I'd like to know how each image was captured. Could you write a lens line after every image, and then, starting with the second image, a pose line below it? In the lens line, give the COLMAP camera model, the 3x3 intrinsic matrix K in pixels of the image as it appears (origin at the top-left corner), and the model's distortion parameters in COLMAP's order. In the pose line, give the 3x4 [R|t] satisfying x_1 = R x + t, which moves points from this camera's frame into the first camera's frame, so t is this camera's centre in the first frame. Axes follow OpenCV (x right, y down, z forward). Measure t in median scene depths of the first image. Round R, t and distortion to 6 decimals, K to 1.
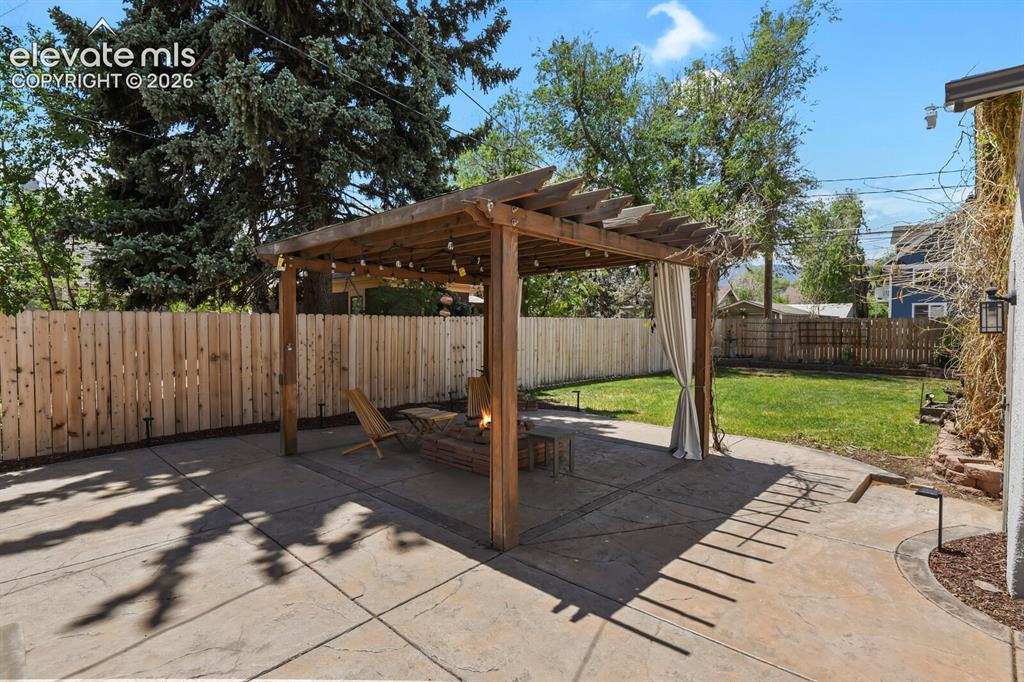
lens RADIAL K [[493.3, 0, 512.2], [0, 493.3, 341.0], [0, 0, 1]] dist [-0.004524, -0.005918]
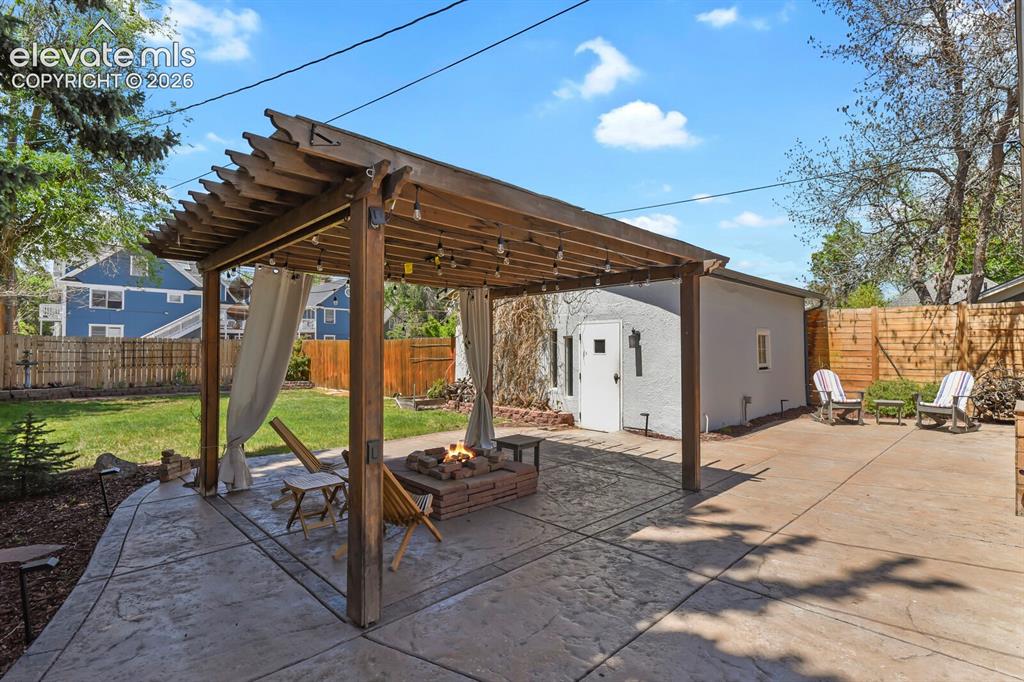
lens RADIAL K [[493.3, 0, 512.0], [0, 493.3, 343.8], [0, 0, 1]] dist [-0.004524, -0.005918]
pose [[0.056842, 0.015330, 0.998265, -1.413955], [0.023708, 0.999579, -0.016700, -0.014172], [-0.998102, 0.024616, 0.056455, 1.319850]]
